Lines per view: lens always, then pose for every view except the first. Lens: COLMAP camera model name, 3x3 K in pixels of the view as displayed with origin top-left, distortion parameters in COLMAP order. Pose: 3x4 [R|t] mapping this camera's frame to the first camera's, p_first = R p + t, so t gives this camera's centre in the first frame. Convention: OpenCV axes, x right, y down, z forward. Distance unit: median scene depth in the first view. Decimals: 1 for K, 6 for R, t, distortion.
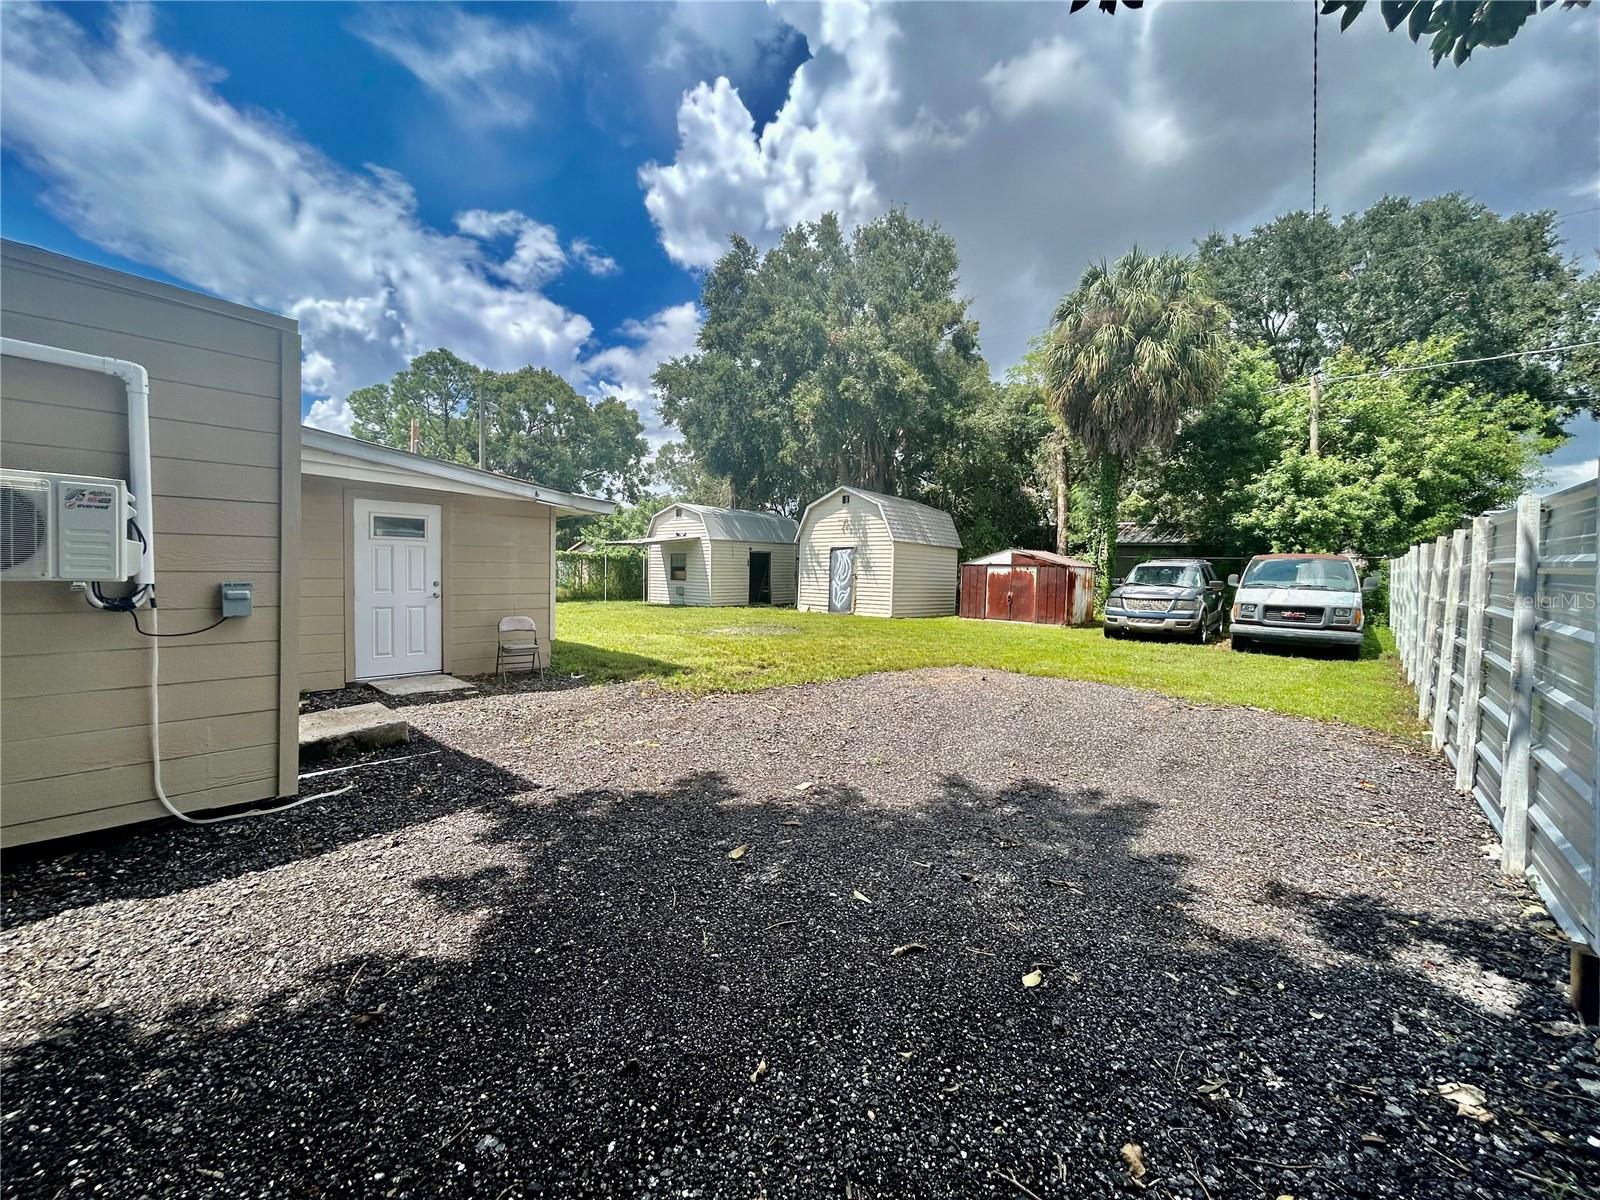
lens RADIAL K [[646.4, 0, 802.9], [0, 646.4, 598.3], [0, 0, 1]] dist [0.001874, 0.000709]
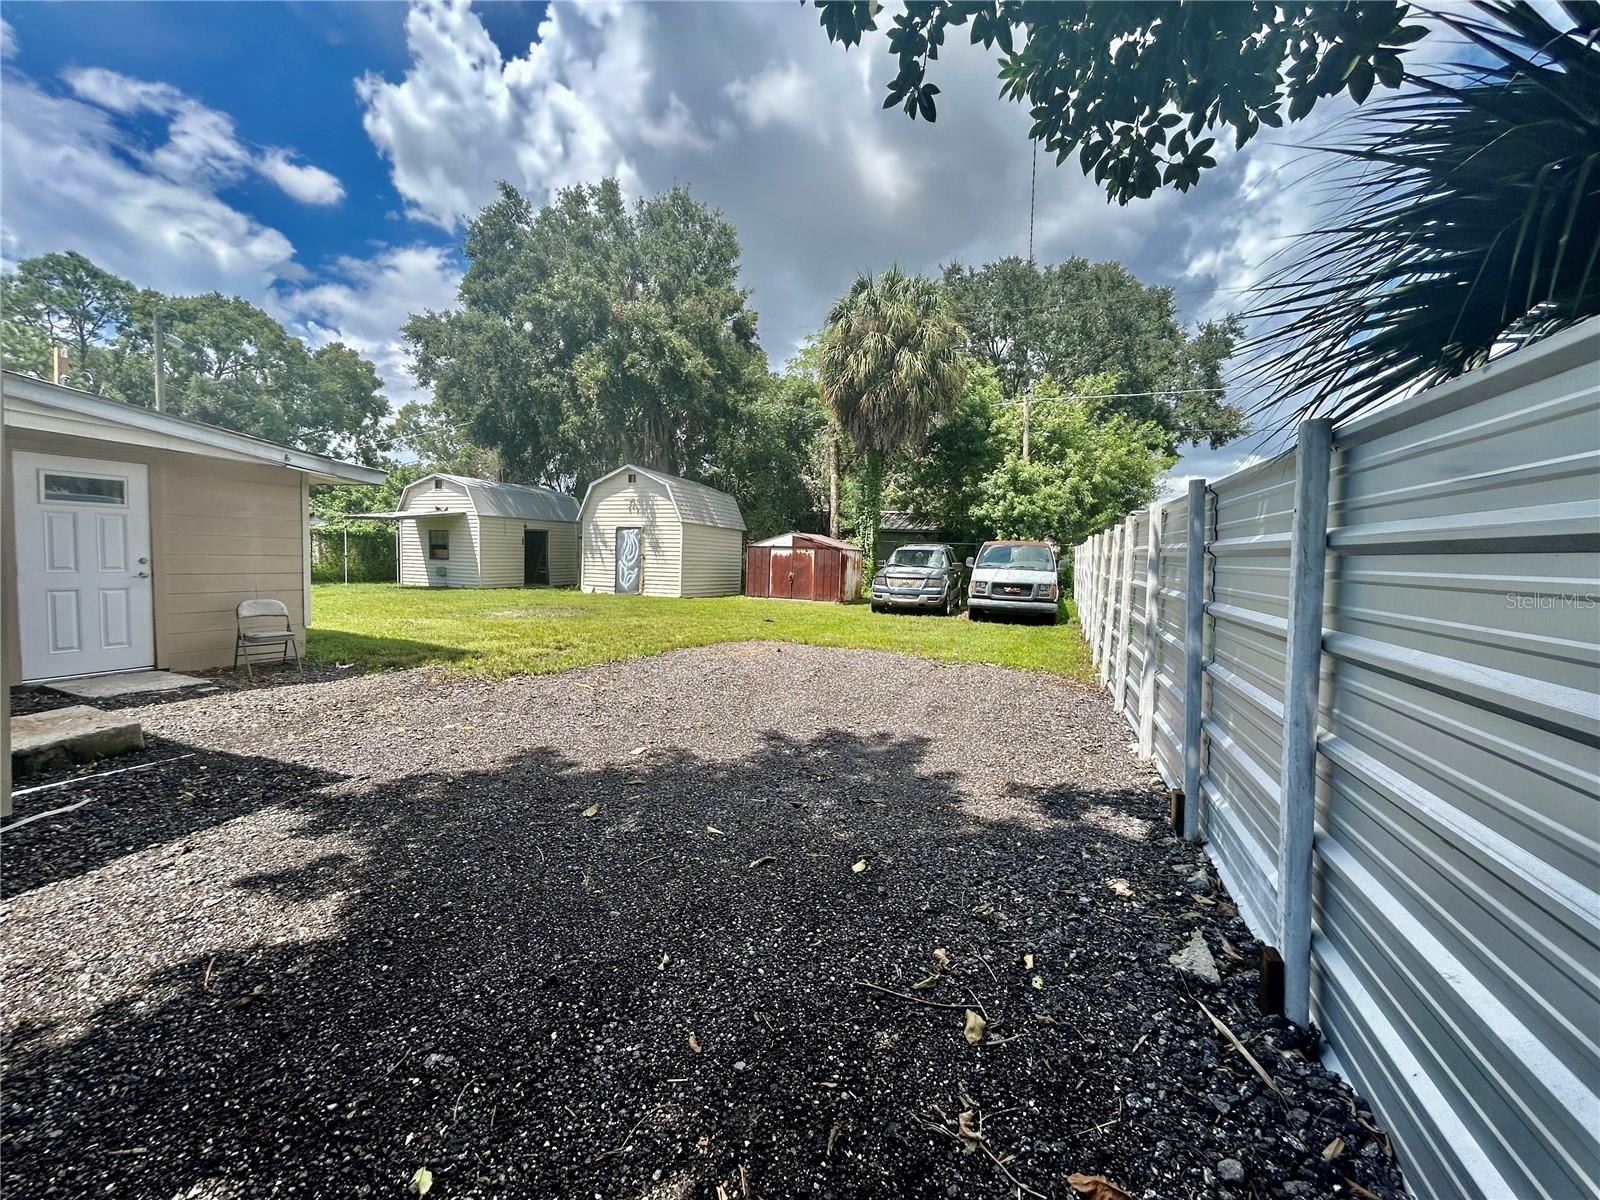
lens RADIAL K [[652.1, 0, 797.3], [0, 652.1, 598.8], [0, 0, 1]] dist [0.000124, 0.000012]
pose [[0.943530, -0.014396, 0.330974, -0.059024], [0.004915, 0.999554, 0.029465, 0.004886], [-0.331251, -0.026174, 0.943180, -0.054962]]
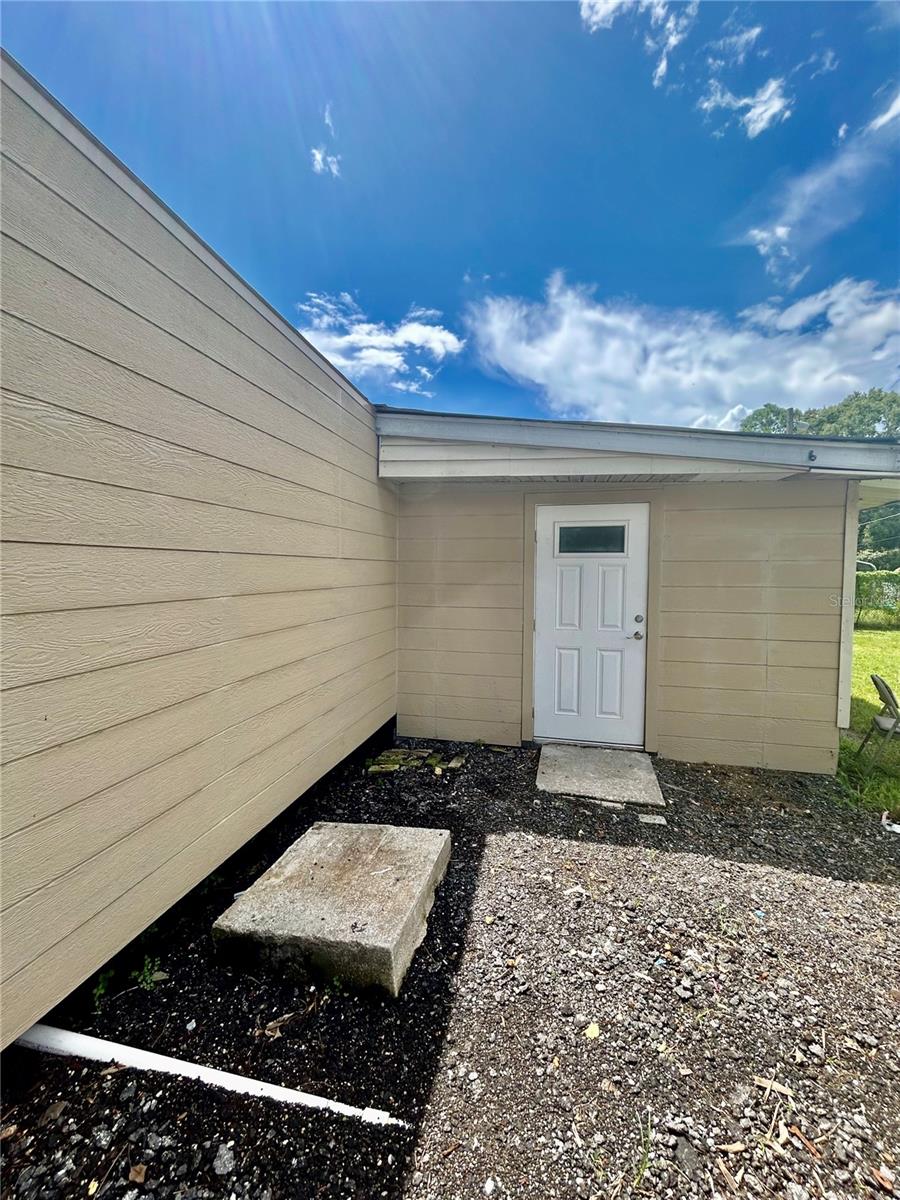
lens RADIAL K [[478.2, 0, 471.6], [0, 478.2, 601.2], [0, 0, 1]] dist [-0.000472, -0.000031]
pose [[0.473736, 0.015921, -0.880523, -0.204174], [-0.042629, 0.999079, -0.004871, -0.030872], [0.879635, 0.039843, 0.473979, 0.601018]]
